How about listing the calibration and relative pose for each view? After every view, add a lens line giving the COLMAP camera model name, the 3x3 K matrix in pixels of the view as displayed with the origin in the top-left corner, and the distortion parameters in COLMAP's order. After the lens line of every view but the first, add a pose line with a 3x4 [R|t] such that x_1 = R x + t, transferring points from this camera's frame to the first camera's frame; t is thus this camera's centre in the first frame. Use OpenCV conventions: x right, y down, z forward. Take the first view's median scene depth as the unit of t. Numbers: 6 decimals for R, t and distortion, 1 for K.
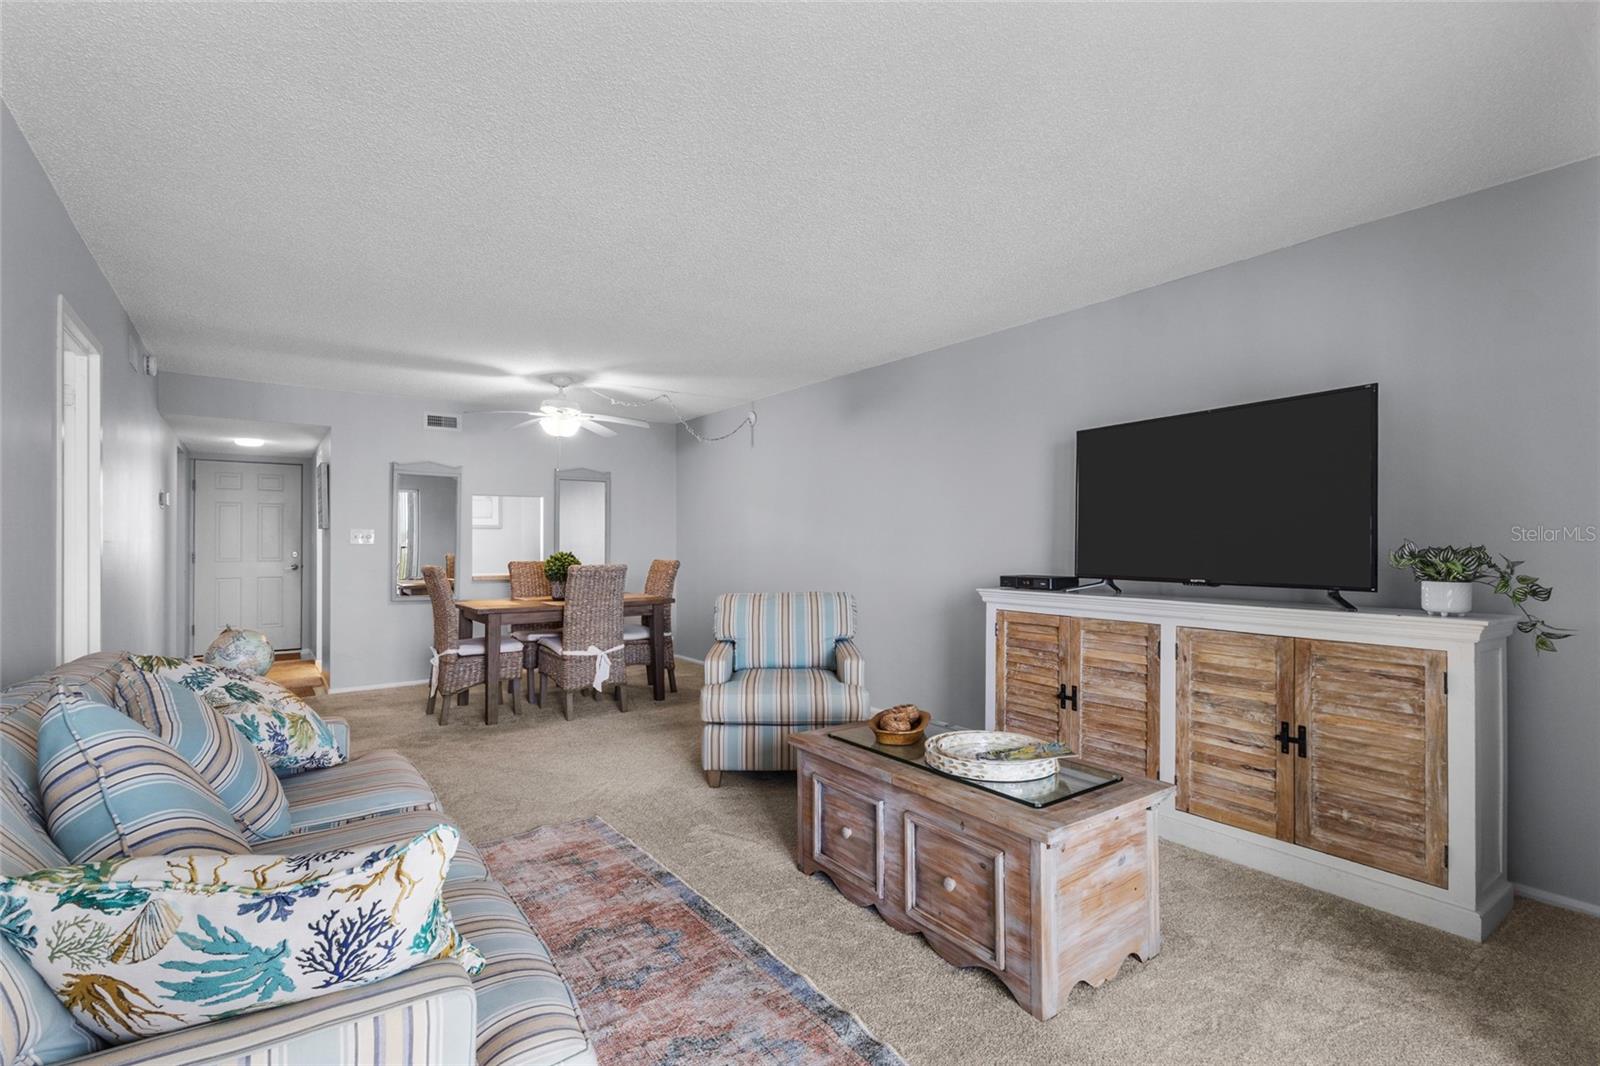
lens RADIAL K [[736.9, 0, 779.4], [0, 736.9, 533.0], [0, 0, 1]] dist [0.011227, -0.003844]
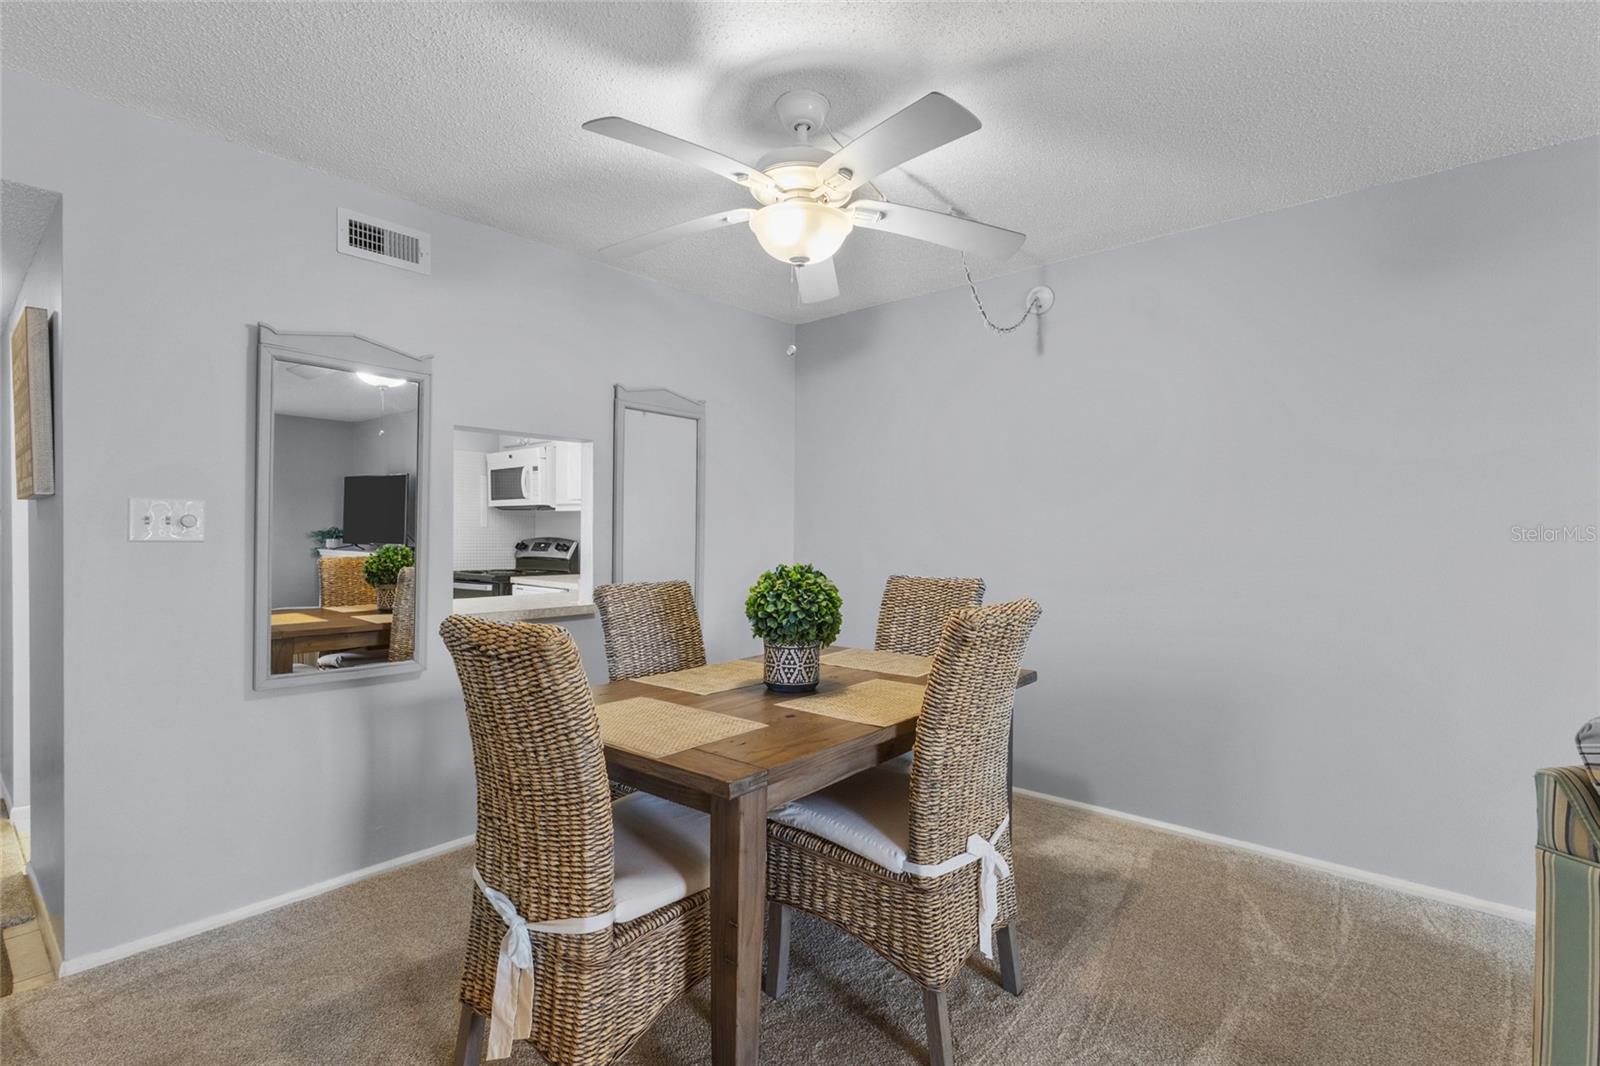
lens RADIAL K [[750.7, 0, 798.0], [0, 750.7, 549.4], [0, 0, 1]] dist [0.012045, -0.000169]
pose [[0.971917, -0.001123, 0.235321, -0.330453], [-0.004211, 0.999746, 0.022159, 0.008383], [-0.235286, -0.022528, 0.971665, 0.533466]]
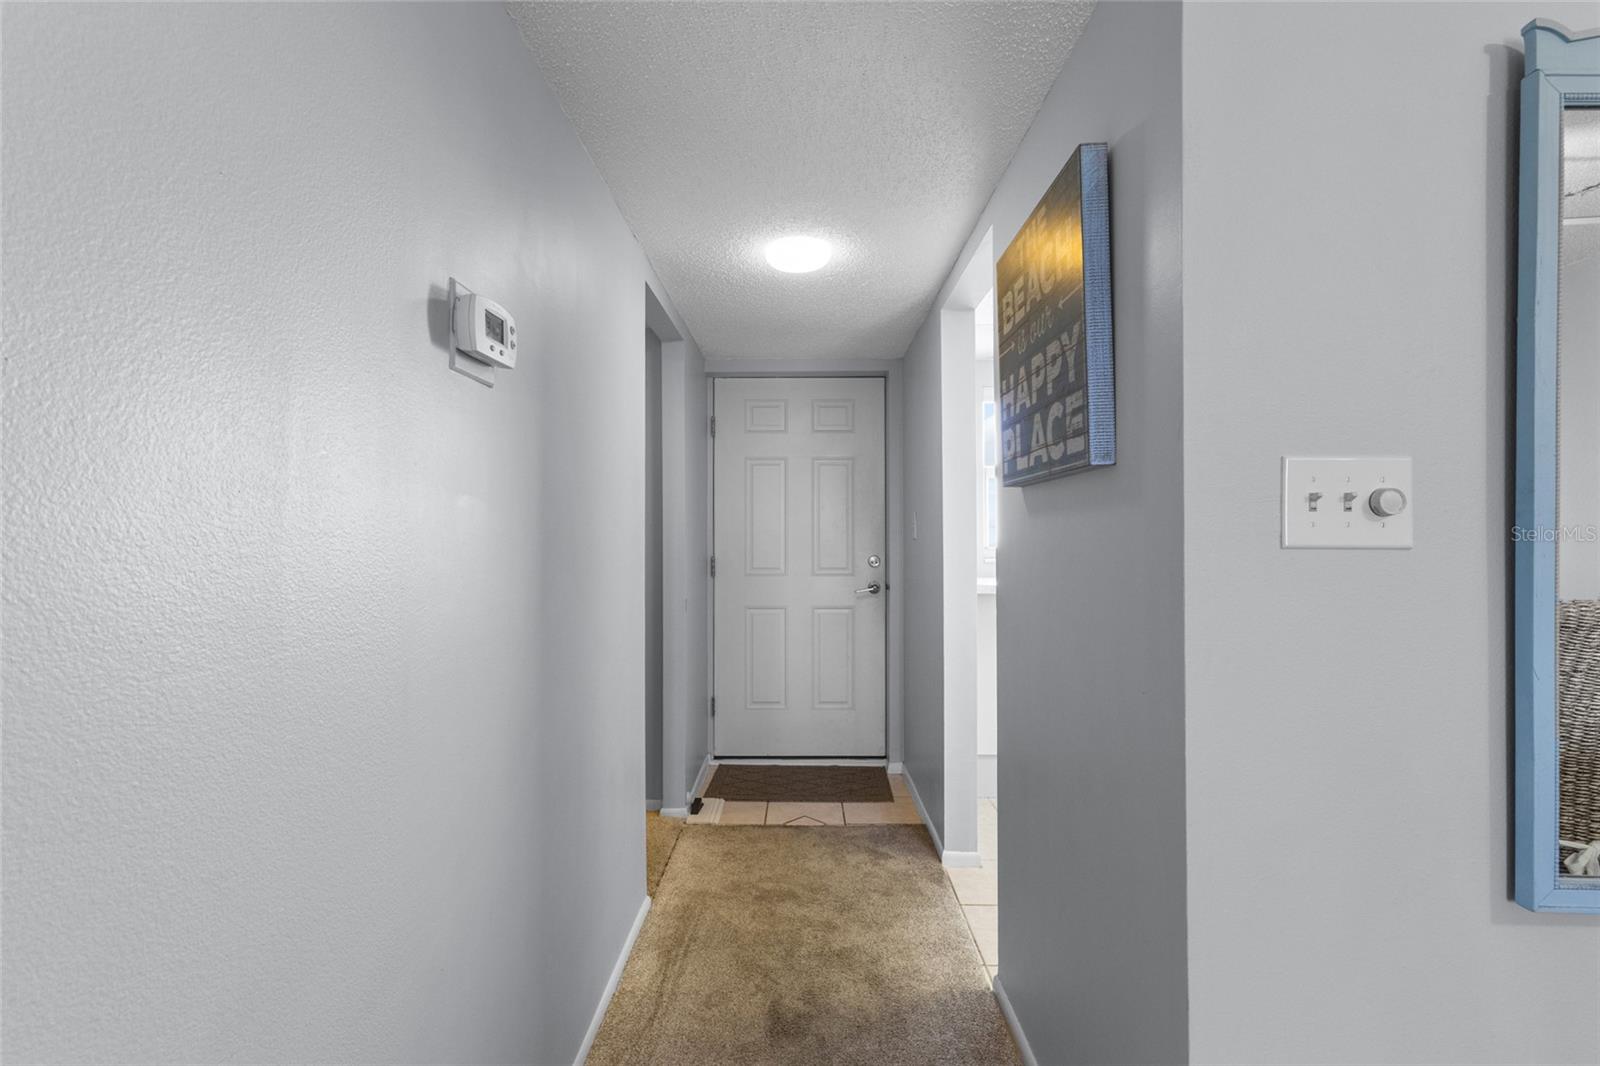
lens RADIAL K [[736.9, 0, 779.4], [0, 736.9, 533.0], [0, 0, 1]] dist [0.011227, -0.003844]
pose [[0.796375, -0.002360, -0.604799, -0.528249], [0.007150, 0.999959, 0.005514, 0.008891], [0.604761, -0.008716, 0.796359, 0.740407]]
